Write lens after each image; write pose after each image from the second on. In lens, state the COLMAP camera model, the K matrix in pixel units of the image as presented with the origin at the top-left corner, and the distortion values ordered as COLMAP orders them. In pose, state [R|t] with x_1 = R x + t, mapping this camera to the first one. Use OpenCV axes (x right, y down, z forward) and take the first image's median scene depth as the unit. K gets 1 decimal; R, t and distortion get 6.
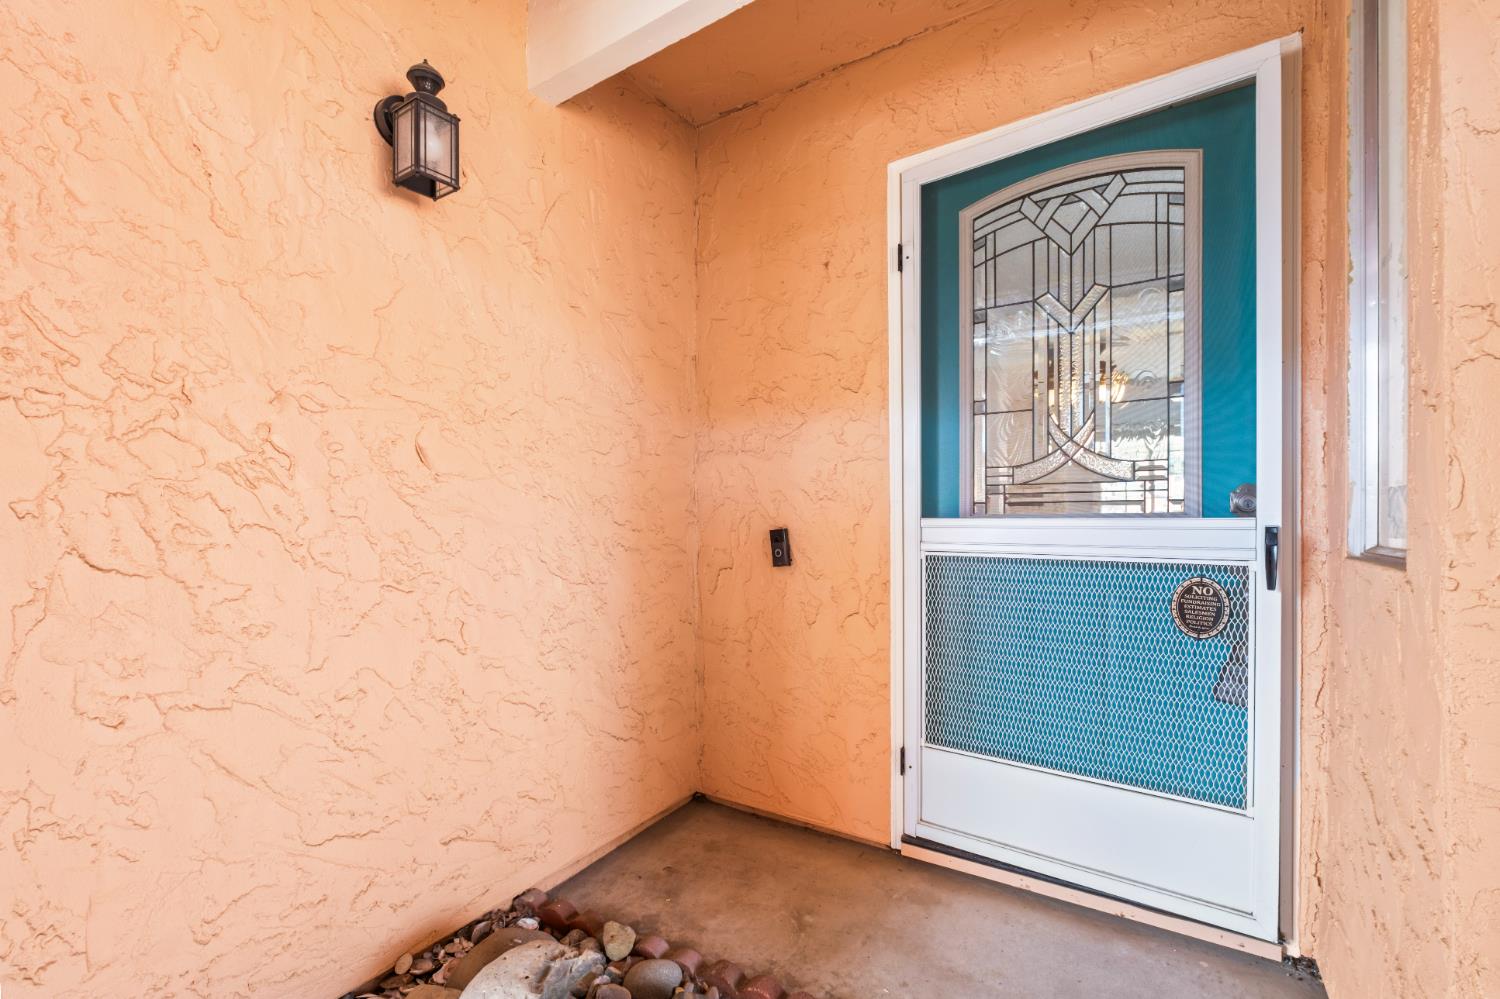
lens RADIAL K [[655.2, 0, 767.7], [0, 655.2, 525.3], [0, 0, 1]] dist [-0.003843, 0.000359]
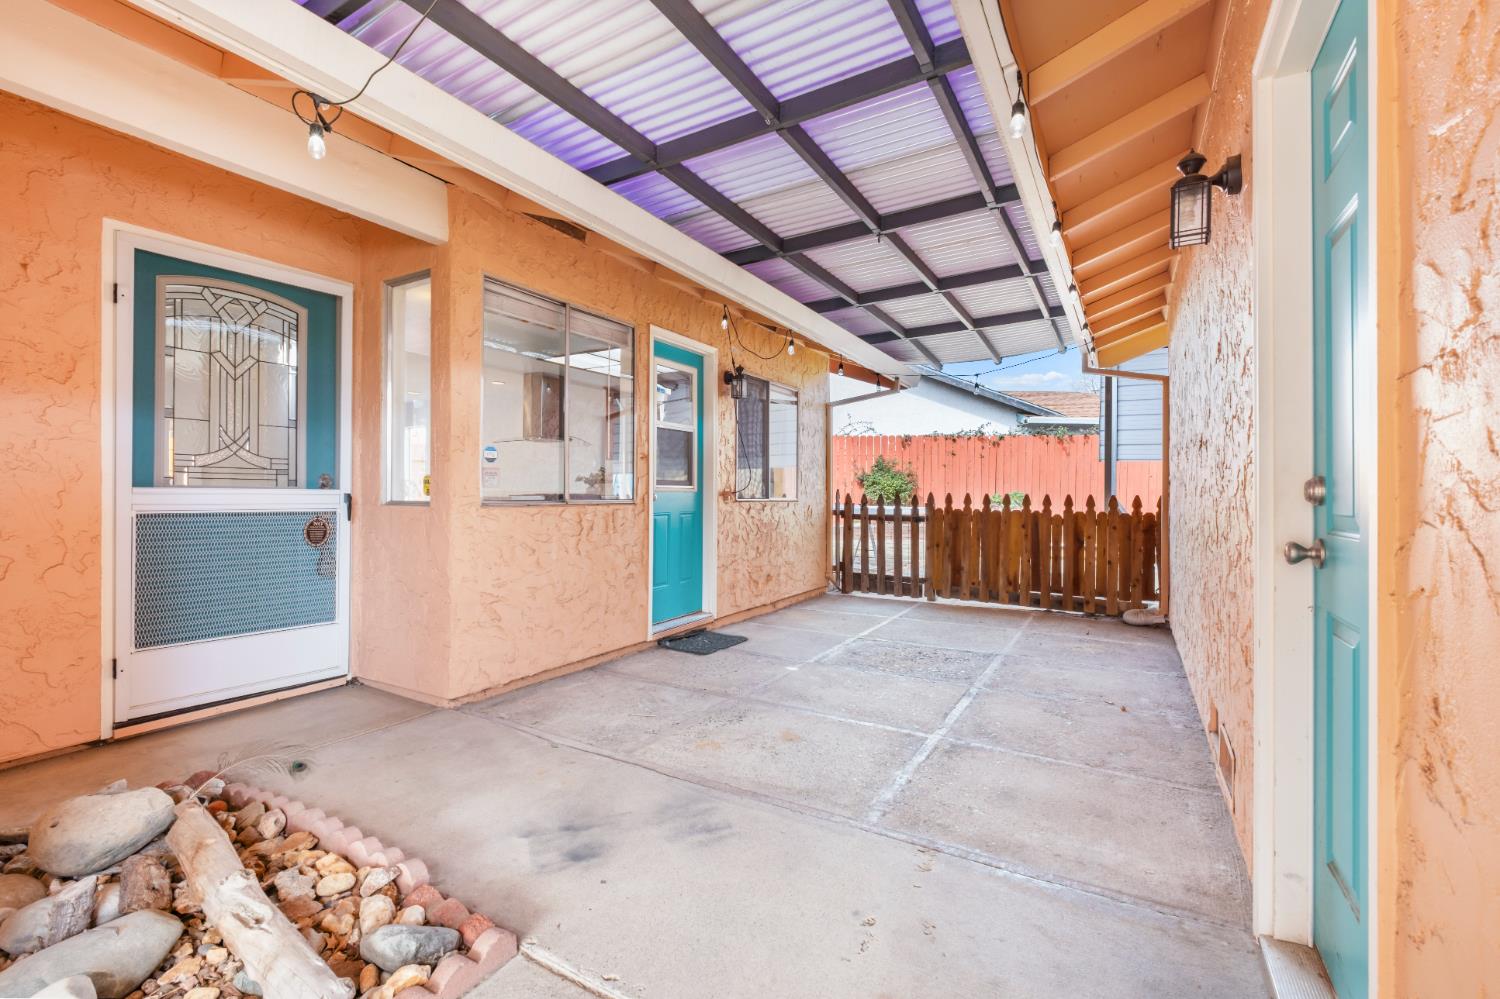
lens RADIAL K [[655.2, 0, 748.2], [0, 655.2, 496.5], [0, 0, 1]] dist [-0.003843, 0.000359]
pose [[-0.051375, 0.000866, 0.998679, -1.214592], [0.003210, 0.999995, -0.000702, 0.014070], [-0.998674, 0.003170, -0.051377, -0.229203]]
